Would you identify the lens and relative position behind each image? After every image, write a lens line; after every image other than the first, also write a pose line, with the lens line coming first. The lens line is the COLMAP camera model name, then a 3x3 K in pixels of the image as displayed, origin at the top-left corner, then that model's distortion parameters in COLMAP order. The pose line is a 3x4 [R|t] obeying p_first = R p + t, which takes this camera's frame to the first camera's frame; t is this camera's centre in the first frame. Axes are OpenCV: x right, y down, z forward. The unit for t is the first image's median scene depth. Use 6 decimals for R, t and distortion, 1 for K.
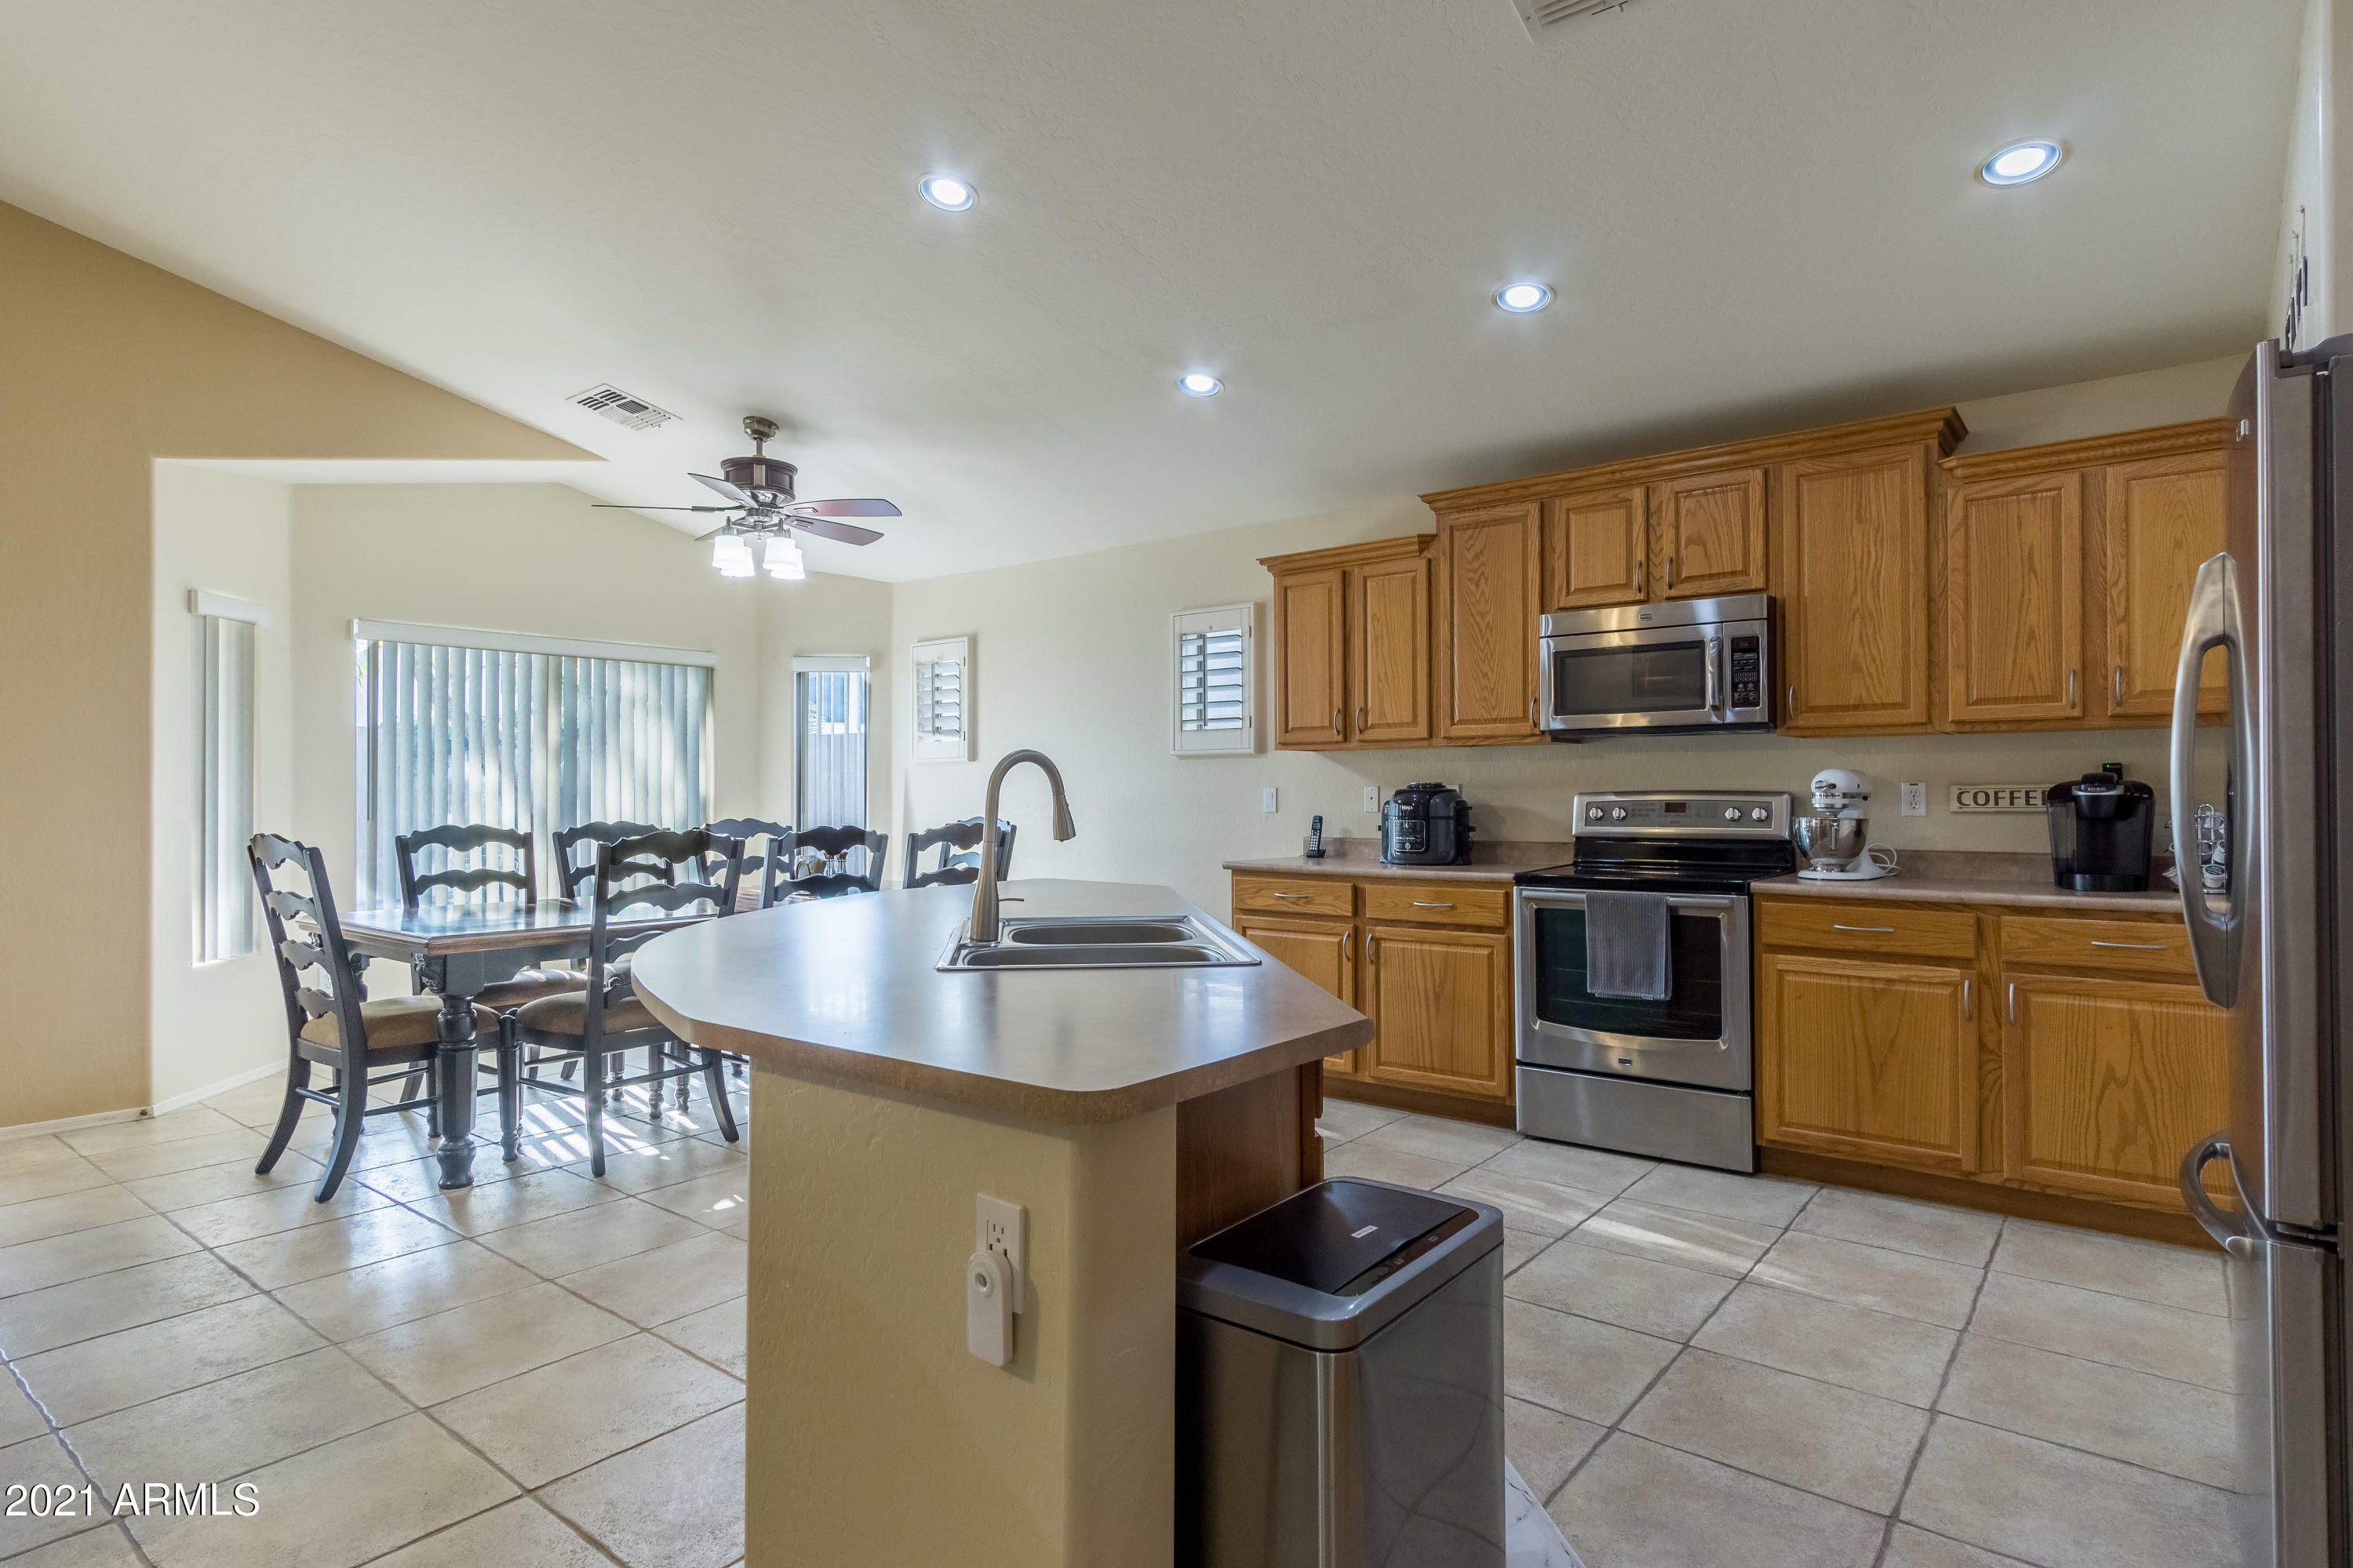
lens RADIAL K [[1251.0, 0, 1174.9], [0, 1251.0, 784.9], [0, 0, 1]] dist [0.009191, 0.003332]
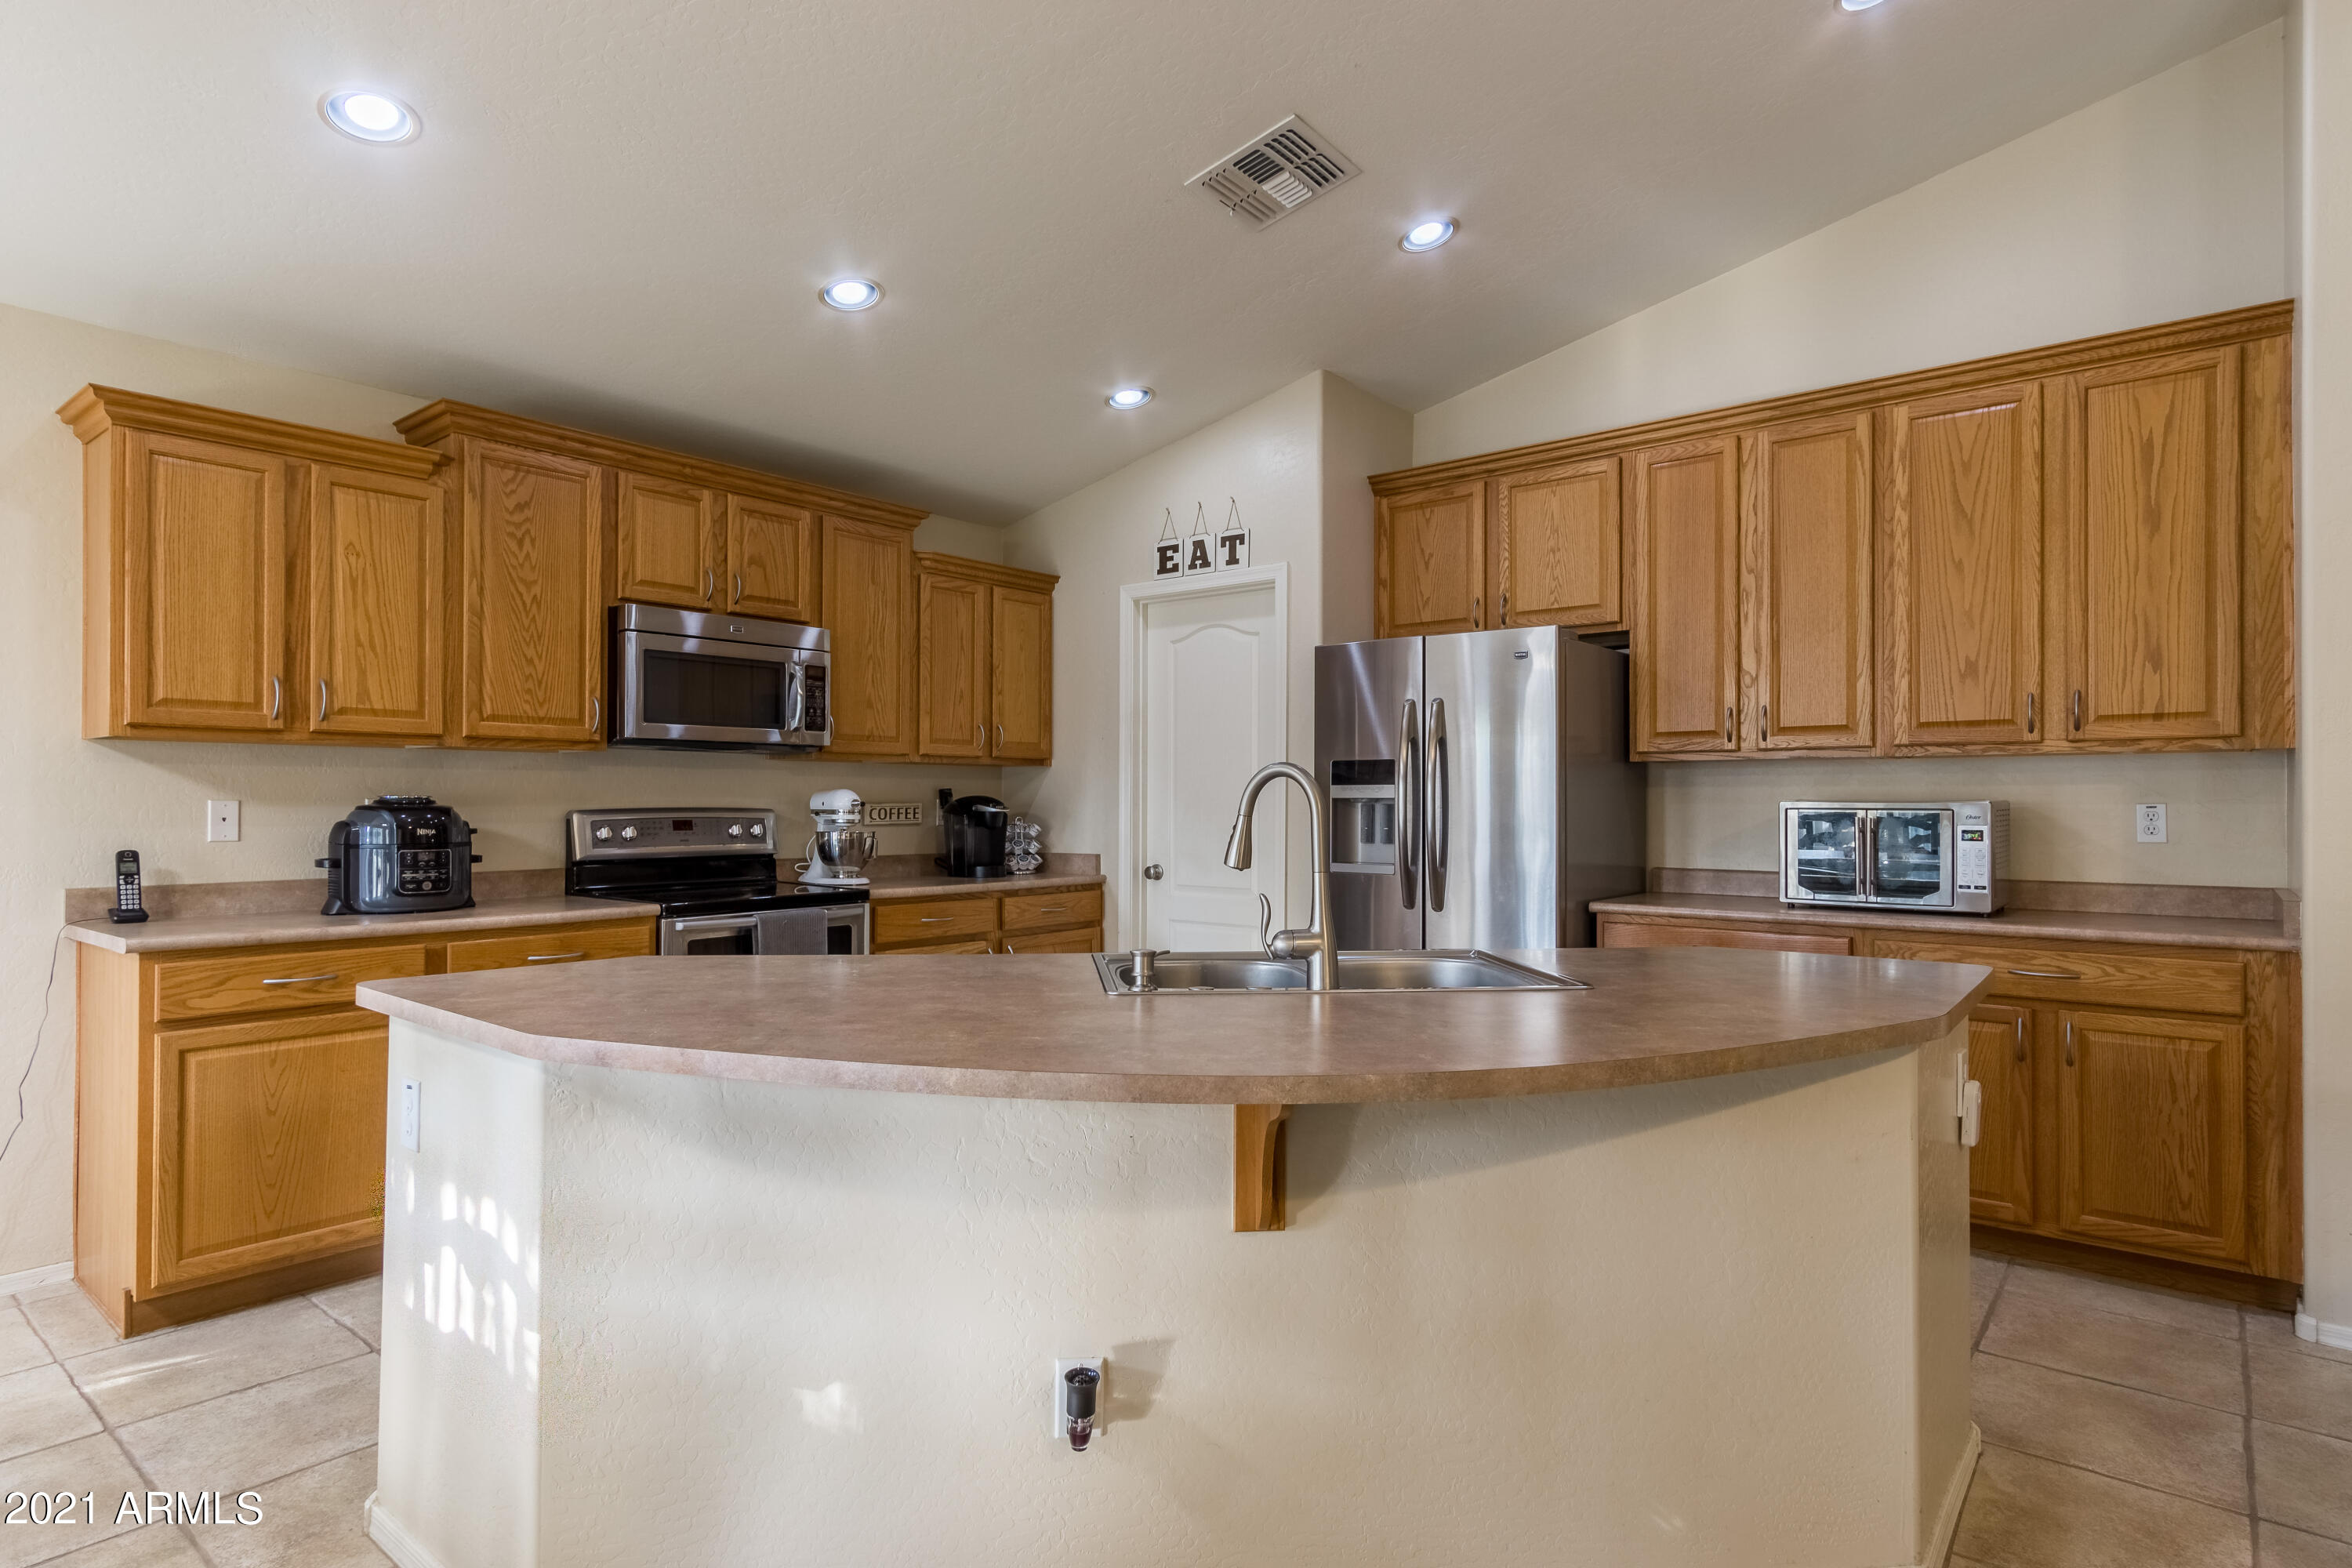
lens RADIAL K [[1250.7, 0, 1155.8], [0, 1250.7, 807.2], [0, 0, 1]] dist [0.009191, 0.003332]
pose [[0.020679, -0.001166, 0.999785, -0.531355], [-0.008643, 0.999962, 0.001345, -0.000233], [-0.999749, -0.008669, 0.020668, 0.586890]]
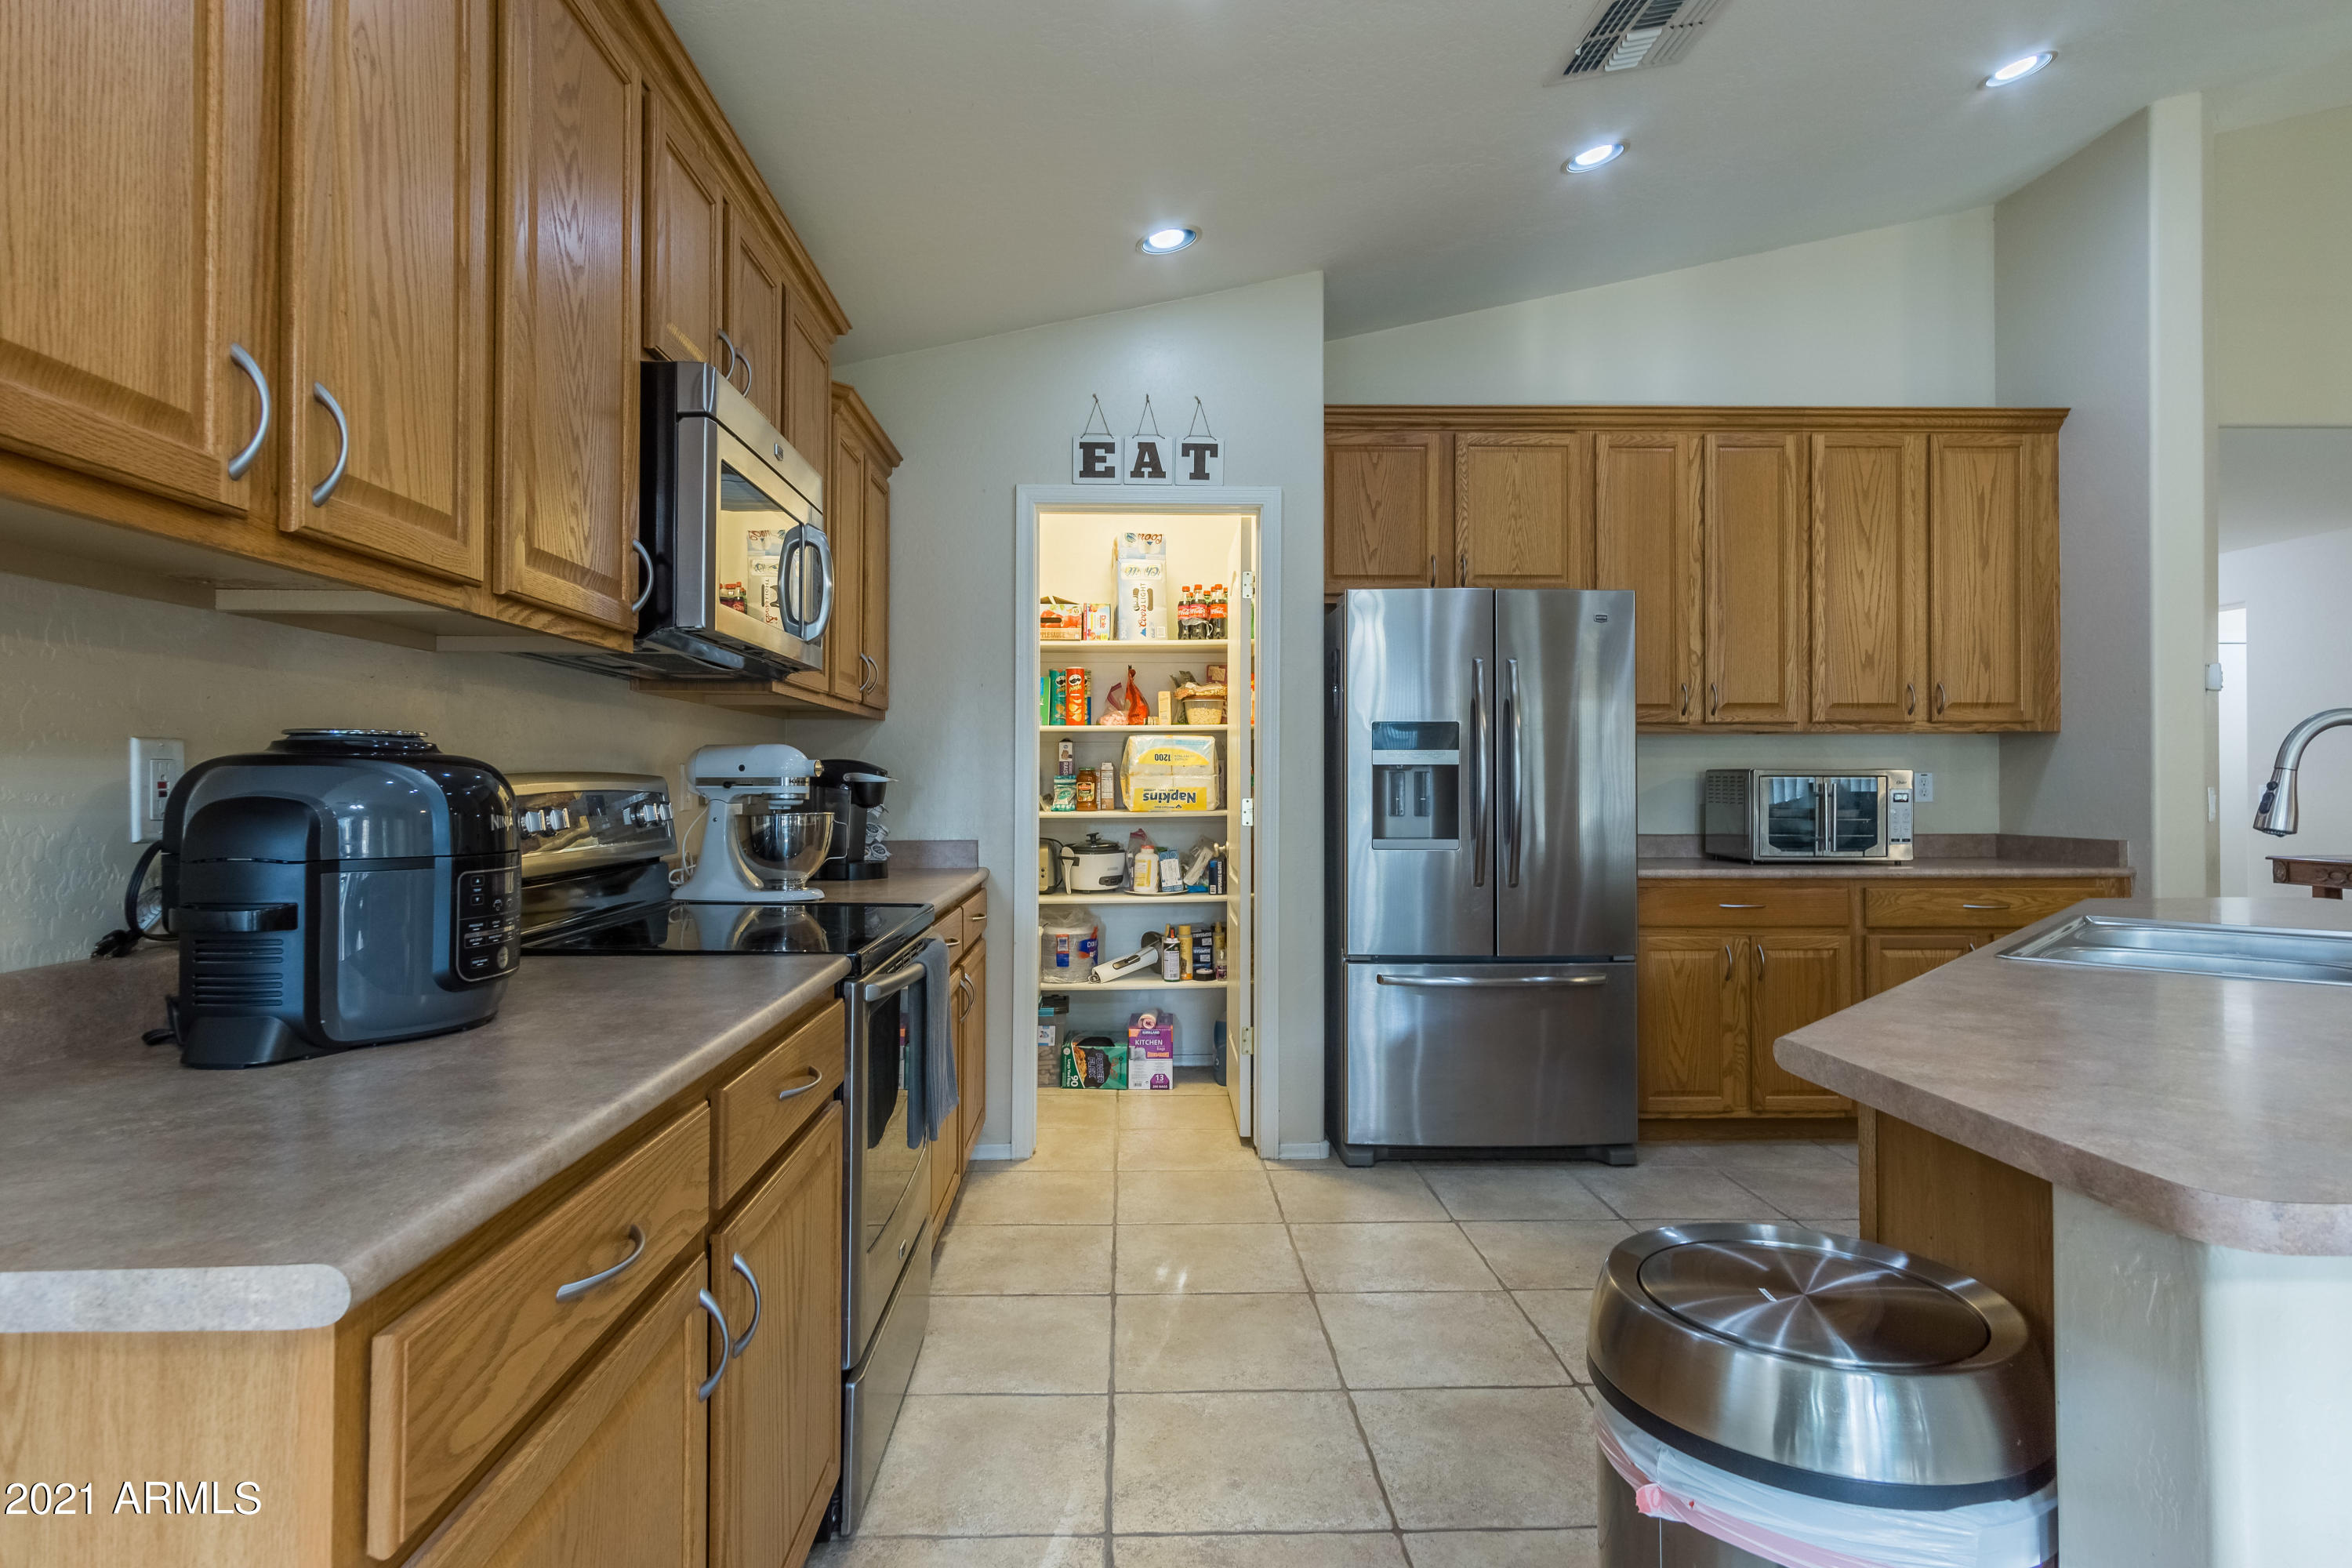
lens RADIAL K [[1250.7, 0, 1163.0], [0, 1250.7, 773.2], [0, 0, 1]] dist [0.009191, 0.003332]
pose [[-0.645212, 0.009869, 0.763940, -0.130964], [-0.003270, 0.999872, -0.015679, 0.011427], [-0.763997, -0.012614, -0.645097, 1.097134]]
